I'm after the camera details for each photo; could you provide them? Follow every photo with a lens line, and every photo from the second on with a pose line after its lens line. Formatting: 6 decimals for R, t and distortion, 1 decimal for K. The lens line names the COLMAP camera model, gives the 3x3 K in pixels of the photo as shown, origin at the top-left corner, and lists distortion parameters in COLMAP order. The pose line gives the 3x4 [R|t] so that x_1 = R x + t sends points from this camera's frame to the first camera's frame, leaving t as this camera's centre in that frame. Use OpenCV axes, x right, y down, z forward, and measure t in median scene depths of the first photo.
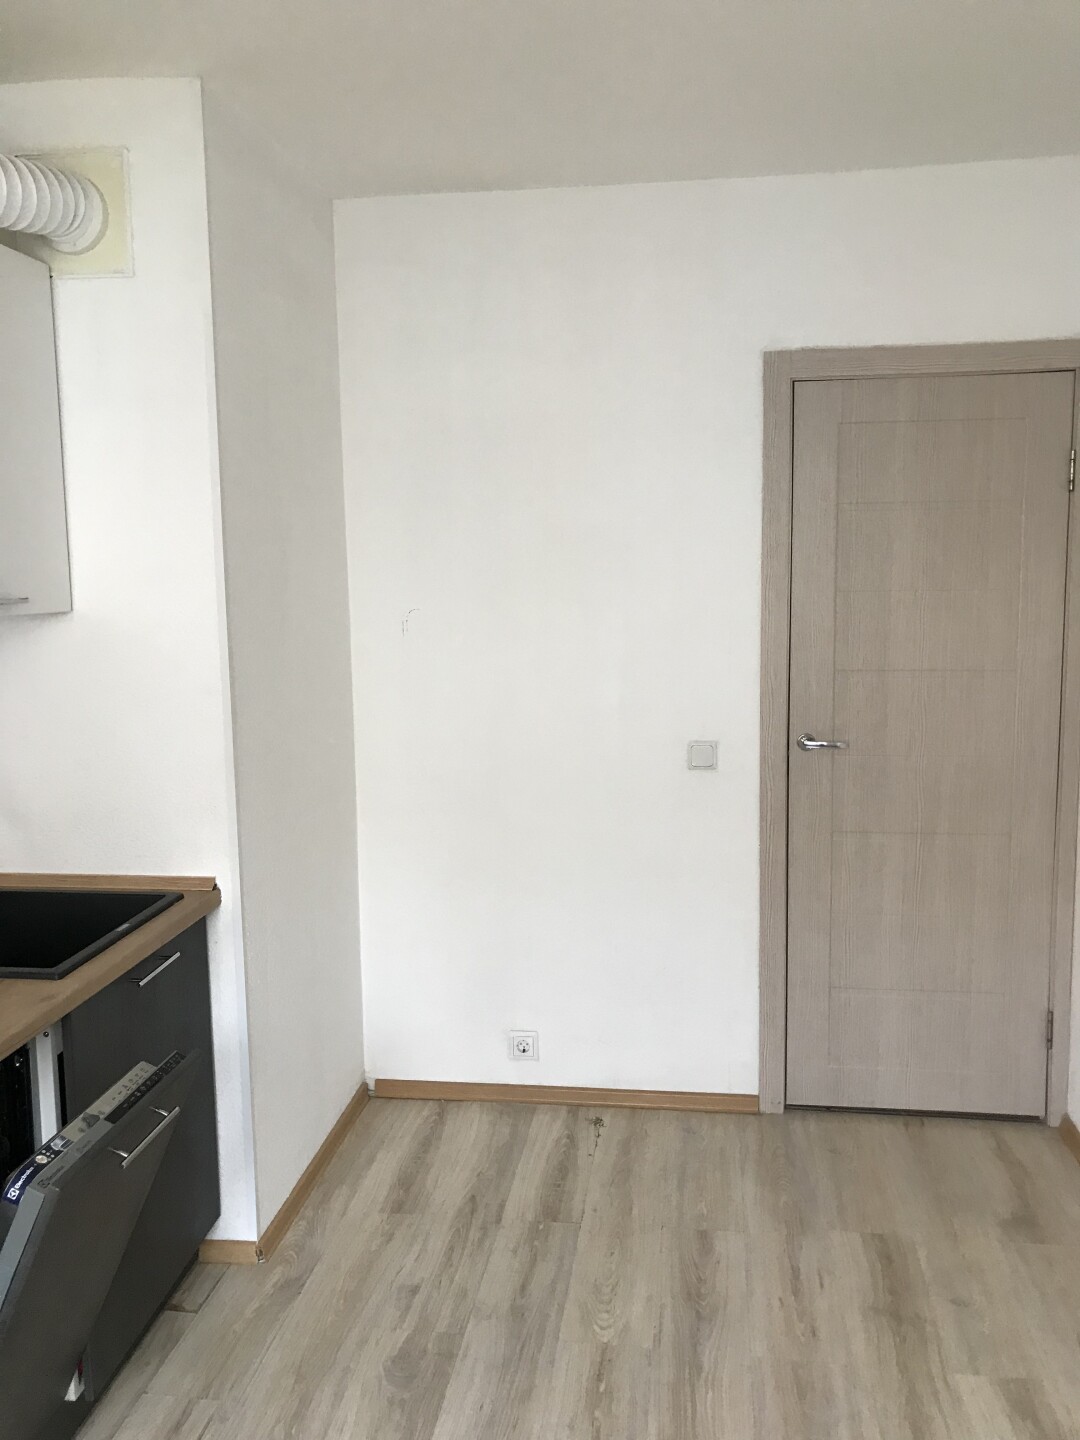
lens RADIAL K [[1171.6, 0, 533.9], [0, 1171.6, 720.6], [0, 0, 1]] dist [0.022546, -0.020025]
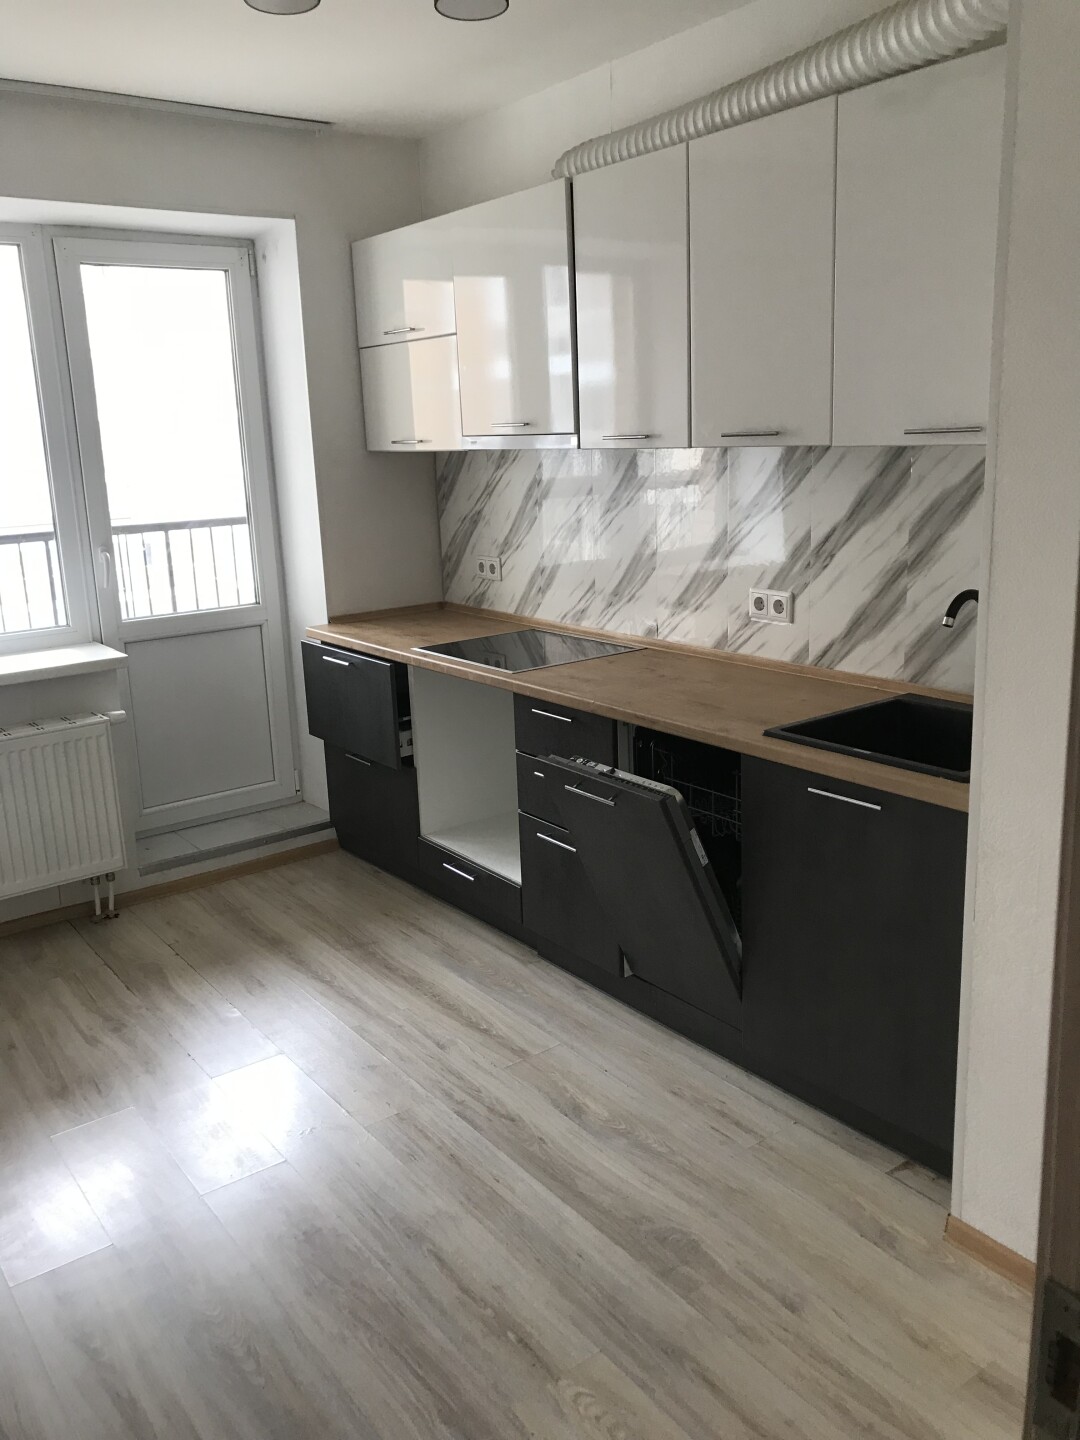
lens RADIAL K [[1171.6, 0, 534.9], [0, 1171.6, 709.5], [0, 0, 1]] dist [0.022546, -0.020025]
pose [[-0.711580, 0.204748, -0.672111, 0.542090], [-0.042489, 0.942307, 0.332043, -0.189943], [0.701319, 0.264832, -0.661827, 1.443412]]
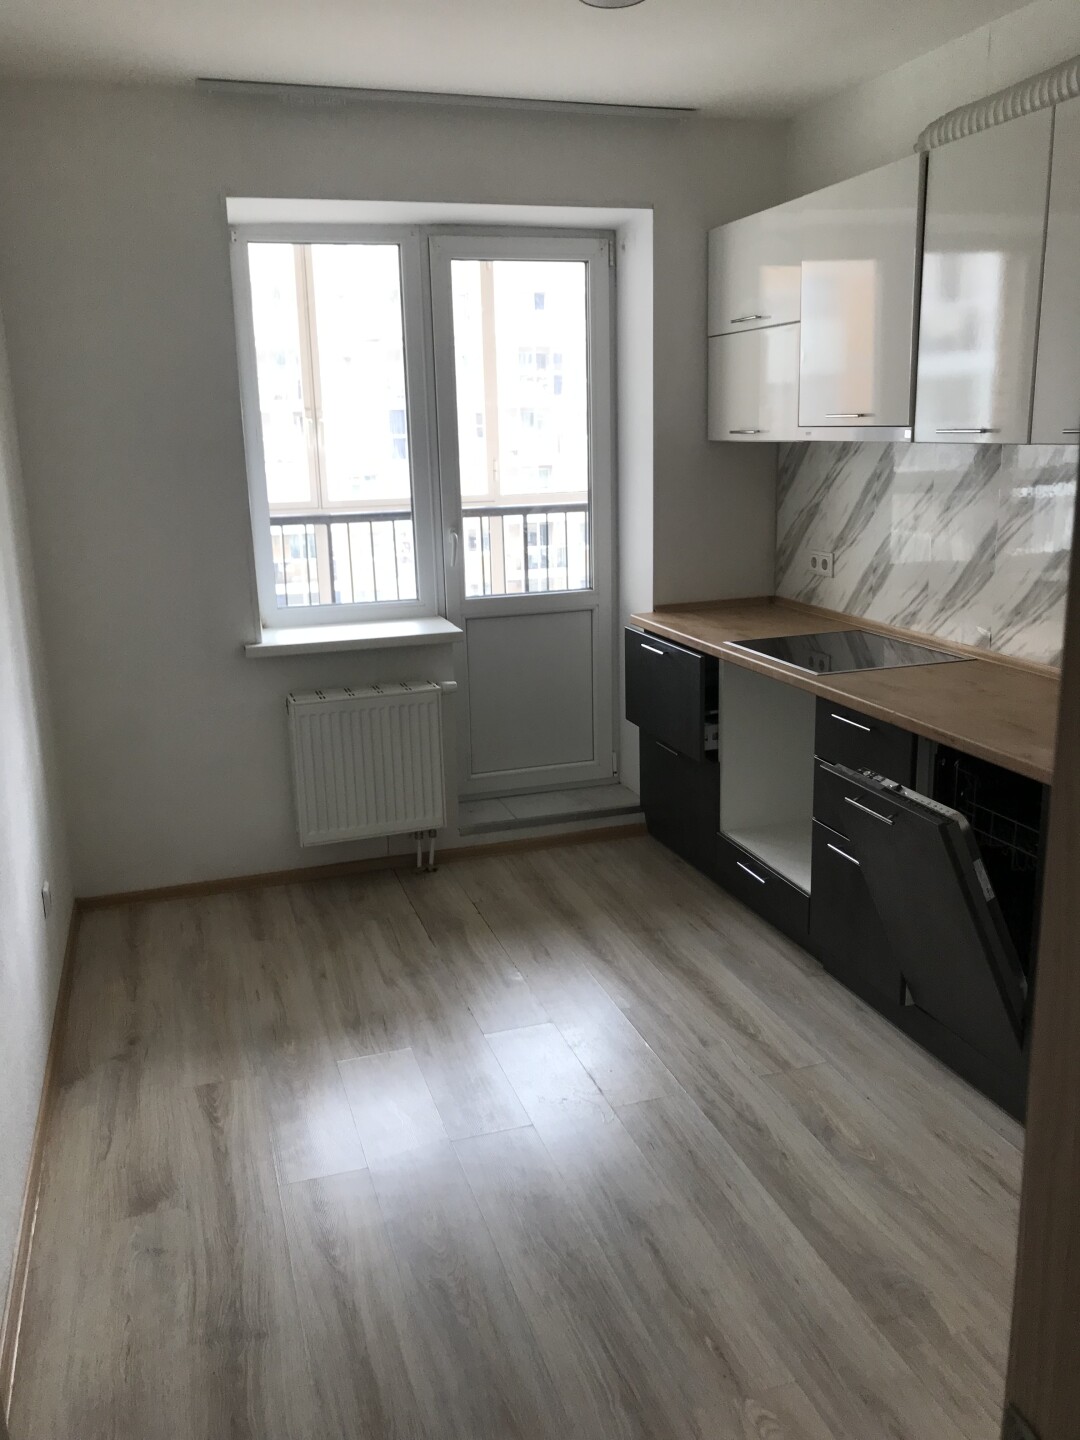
lens RADIAL K [[1171.6, 0, 534.5], [0, 1171.6, 723.6], [0, 0, 1]] dist [0.022546, -0.020025]
pose [[-0.900279, 0.144658, -0.410576, 0.467657], [-0.016131, 0.931438, 0.363543, -0.199493], [0.435015, 0.333913, -0.836220, 1.494880]]
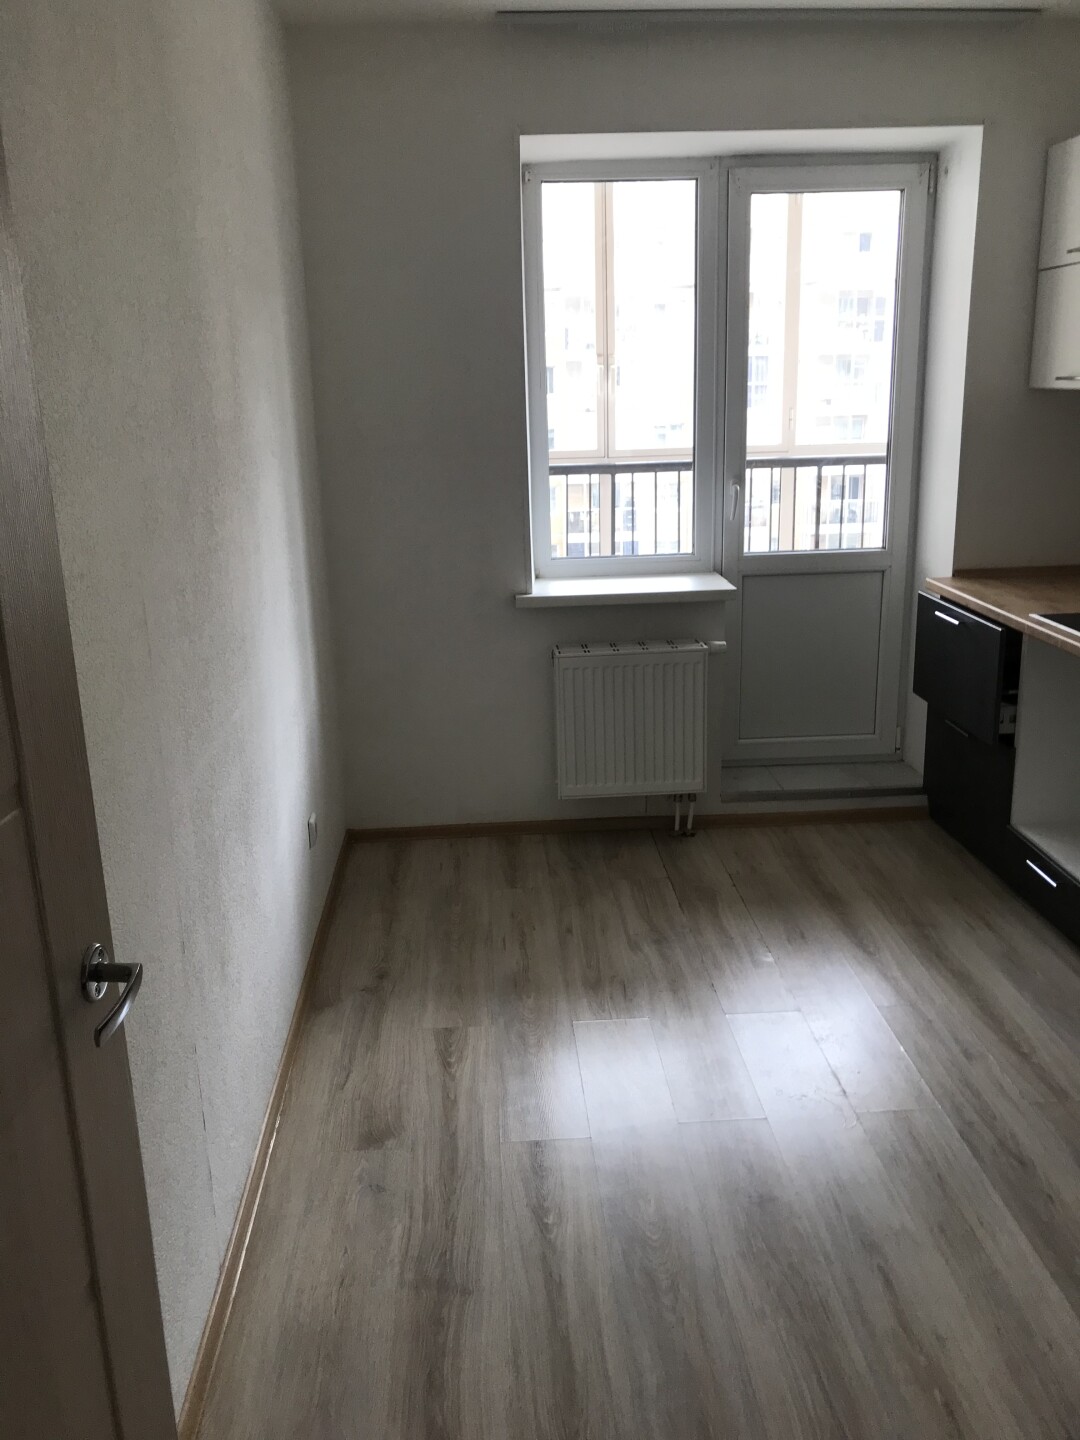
lens RADIAL K [[1171.6, 0, 533.1], [0, 1171.6, 720.3], [0, 0, 1]] dist [0.022546, -0.020025]
pose [[-0.980236, 0.092372, -0.174939, 0.420699], [0.015225, 0.916897, 0.398834, -0.189413], [0.197243, 0.388288, -0.900182, 1.454997]]
